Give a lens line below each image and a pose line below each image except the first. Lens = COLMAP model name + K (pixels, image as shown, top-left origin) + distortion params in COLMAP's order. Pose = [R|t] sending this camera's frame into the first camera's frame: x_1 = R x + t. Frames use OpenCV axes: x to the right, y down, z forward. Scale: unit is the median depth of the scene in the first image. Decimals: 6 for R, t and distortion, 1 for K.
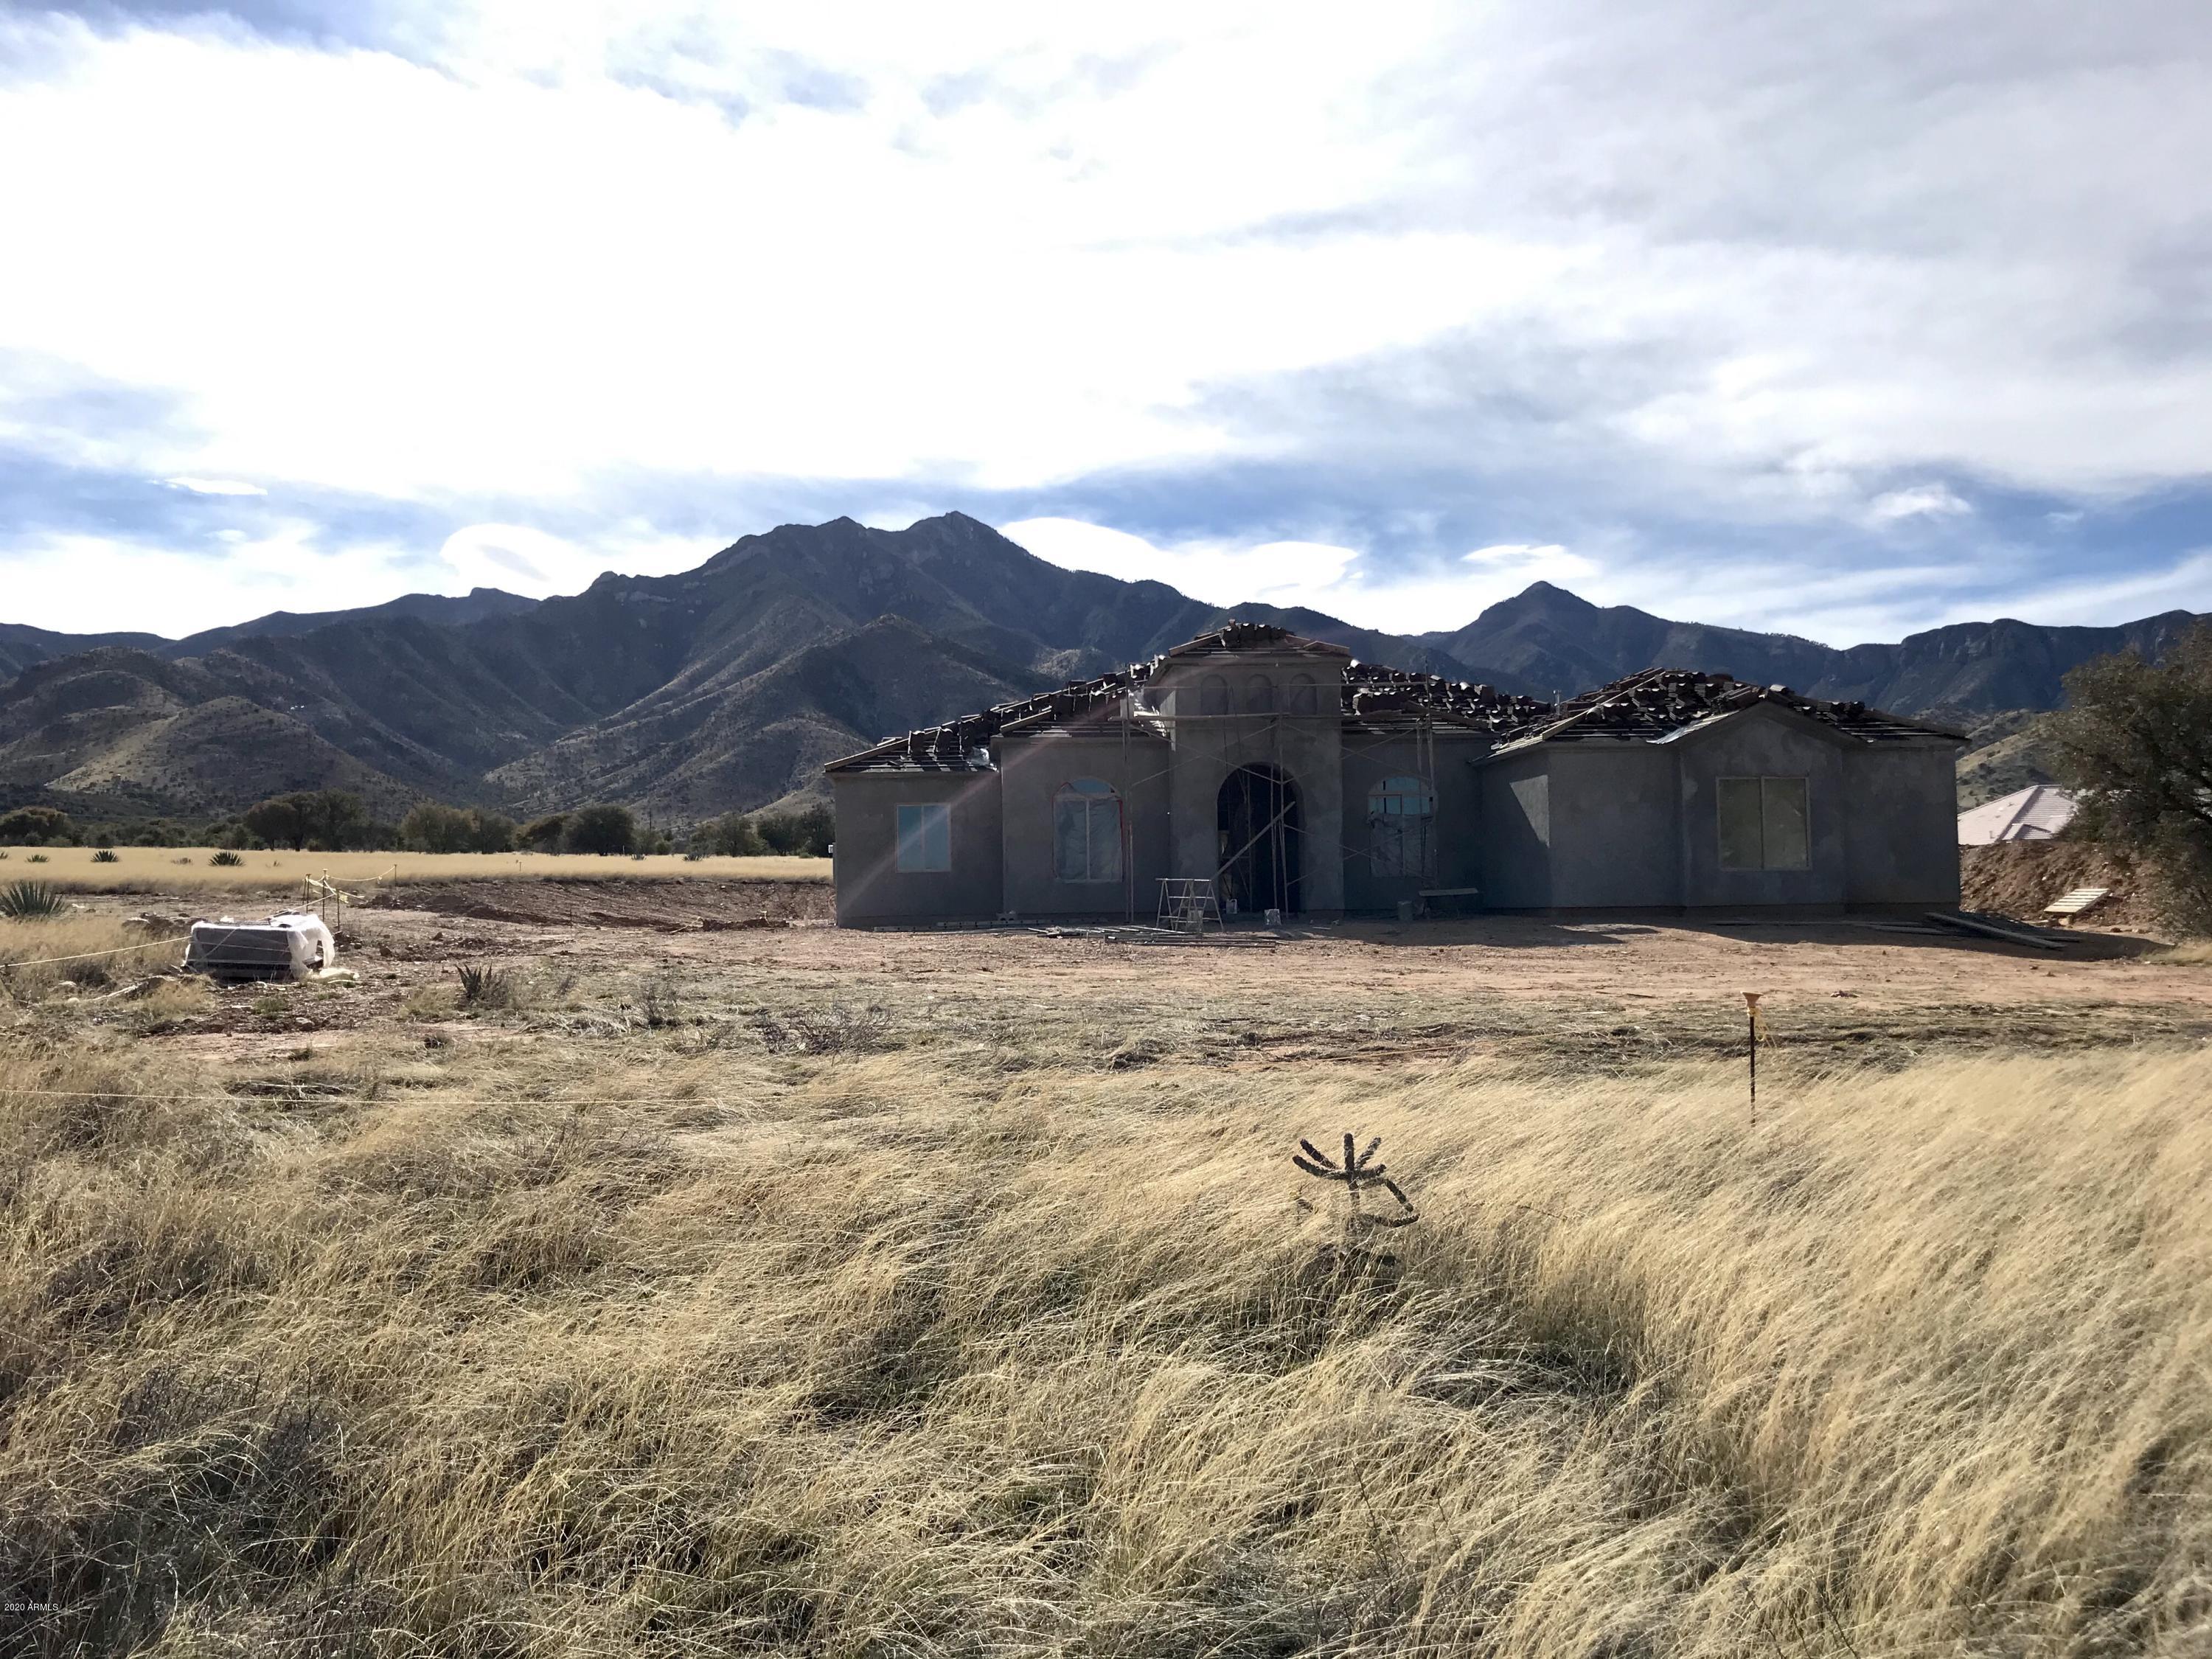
lens RADIAL K [[1834.4, 0, 1115.6], [0, 1834.4, 819.3], [0, 0, 1]] dist [0.043182, -0.048408]
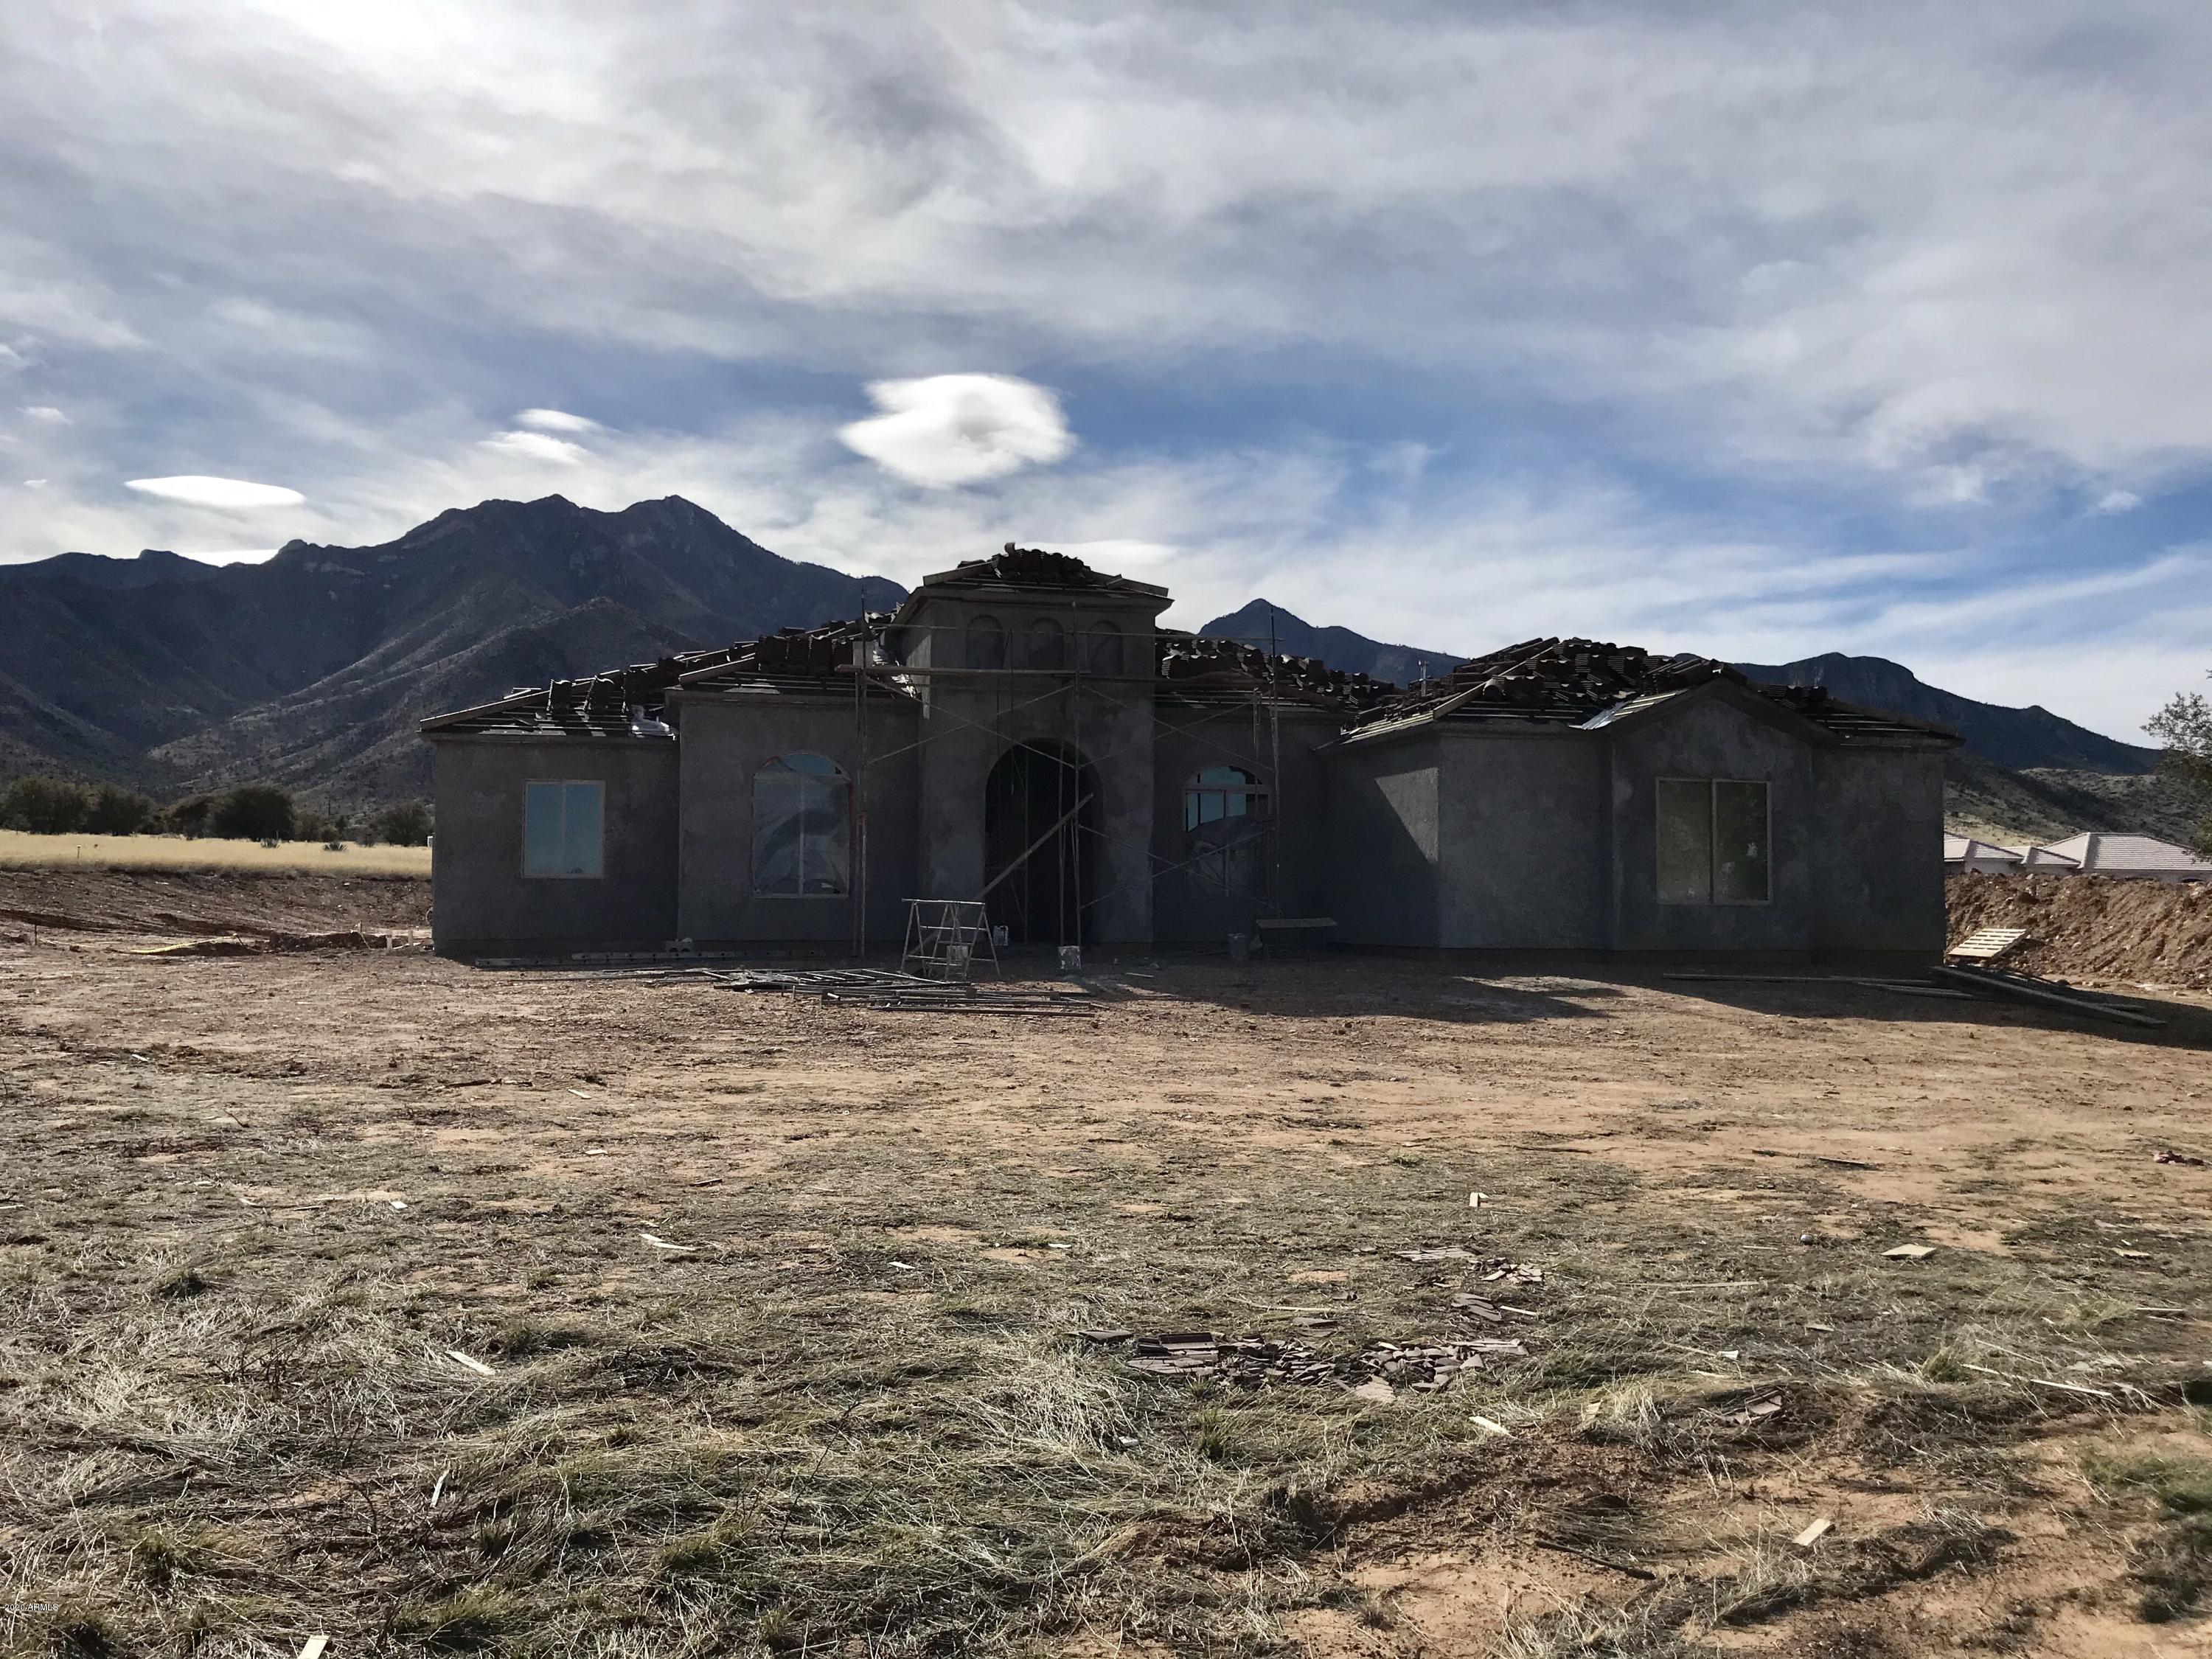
lens RADIAL K [[1834.4, 0, 1110.4], [0, 1834.4, 828.1], [0, 0, 1]] dist [0.043182, -0.048408]
pose [[0.988443, 0.028207, 0.148944, -0.002434], [-0.028700, 0.999587, 0.001162, 0.002617], [-0.148850, -0.005424, 0.988845, 0.263069]]
